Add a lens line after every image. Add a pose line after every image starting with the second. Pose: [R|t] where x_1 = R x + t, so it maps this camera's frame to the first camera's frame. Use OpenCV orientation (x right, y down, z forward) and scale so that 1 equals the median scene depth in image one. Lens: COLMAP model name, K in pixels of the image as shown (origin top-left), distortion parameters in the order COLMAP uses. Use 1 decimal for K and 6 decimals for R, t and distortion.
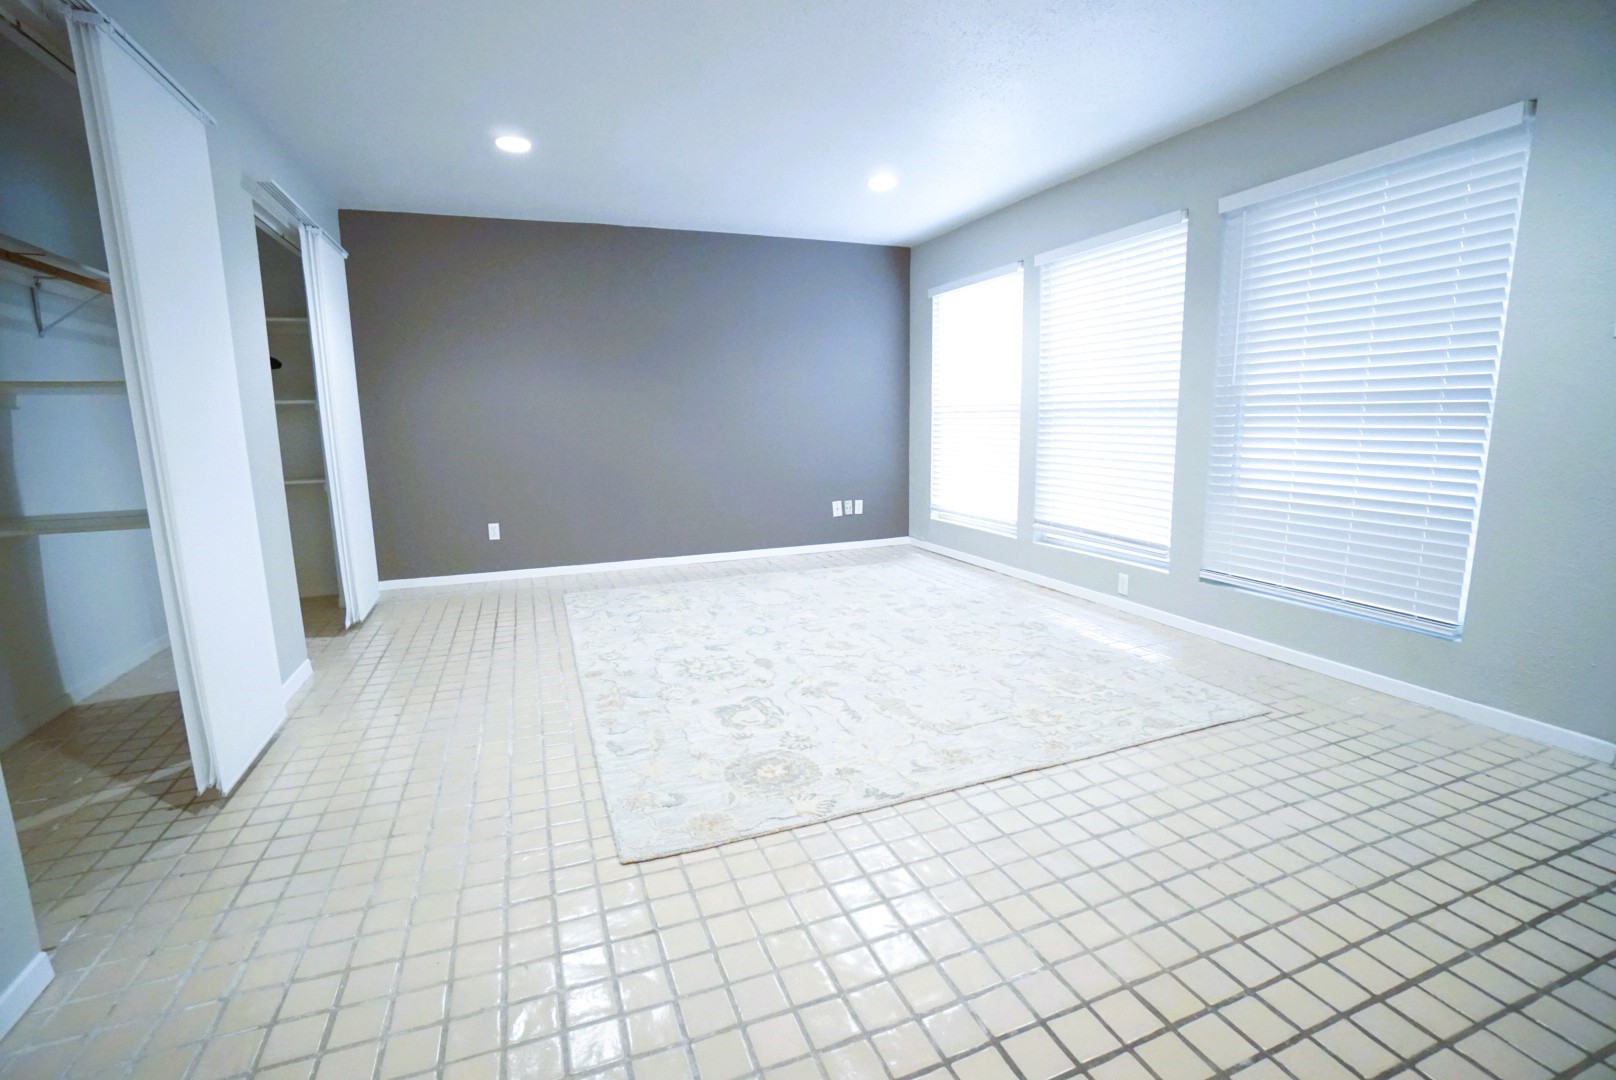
lens RADIAL K [[702.0, 0, 800.2], [0, 702.0, 538.1], [0, 0, 1]] dist [-0.041483, 0.003092]
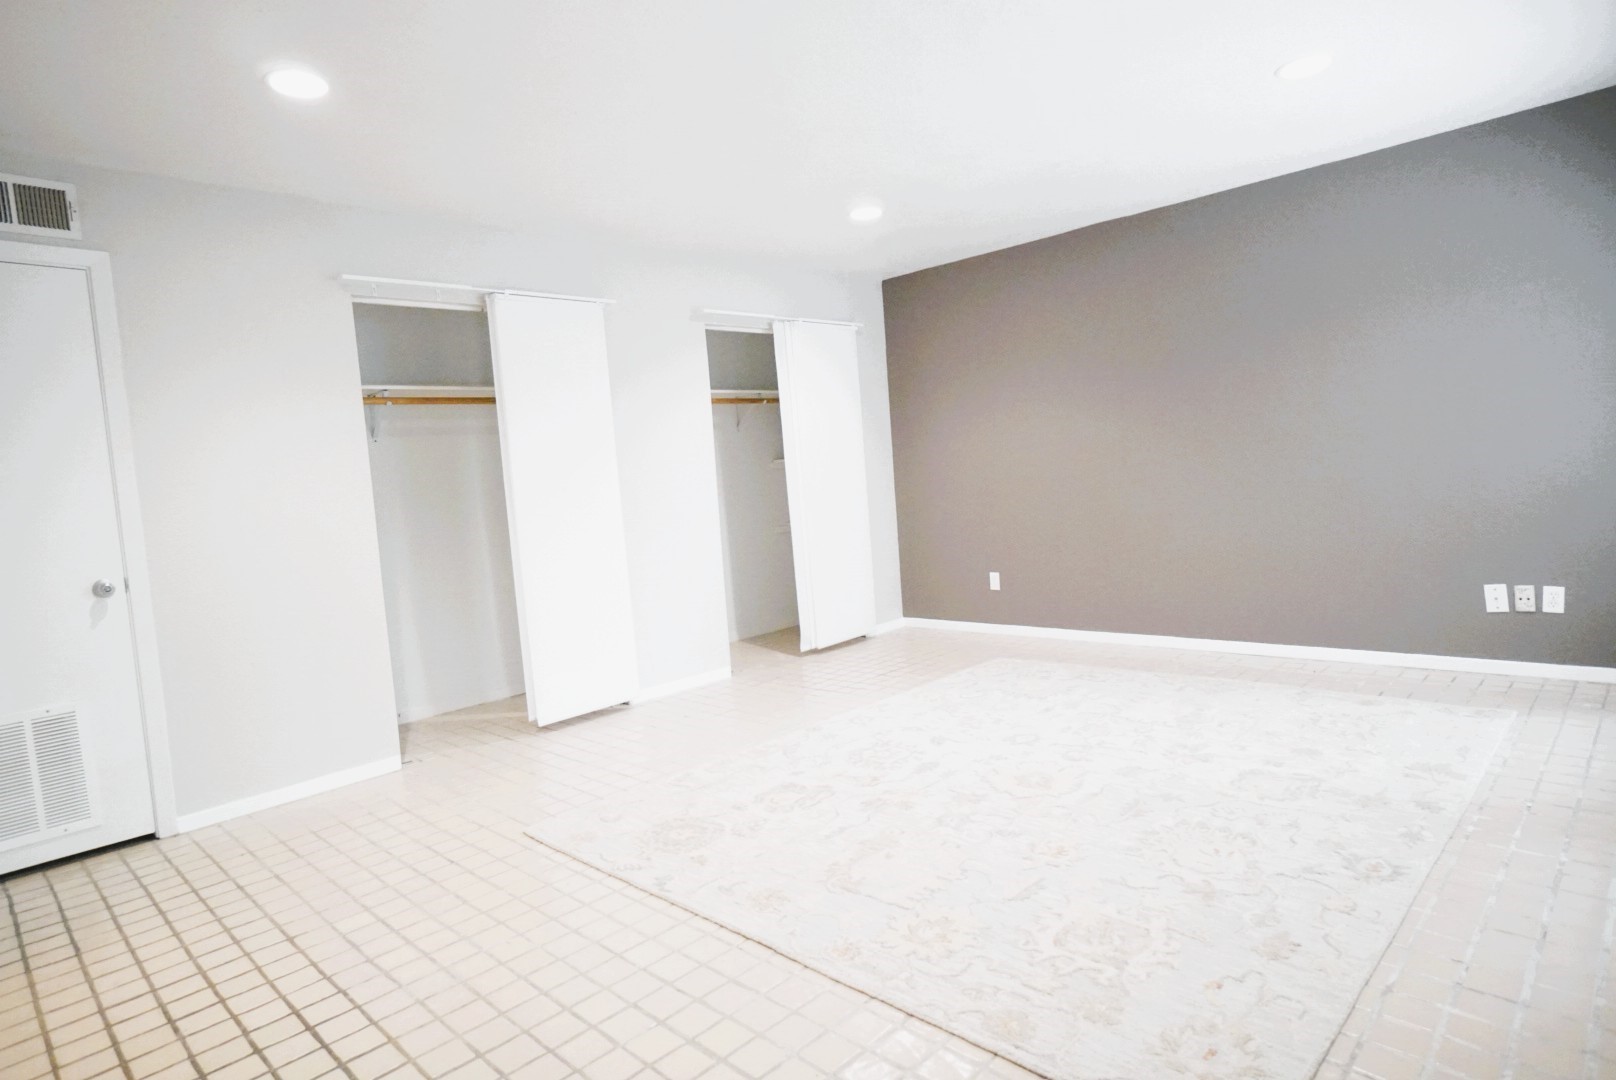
lens RADIAL K [[898.7, 0, 803.8], [0, 898.7, 540.0], [0, 0, 1]] dist [-0.005090, 0.000364]
pose [[0.407510, 0.050395, -0.911809, 0.877765], [-0.080623, 0.996563, 0.019047, -0.105778], [0.909635, 0.065751, 0.410173, 0.408221]]
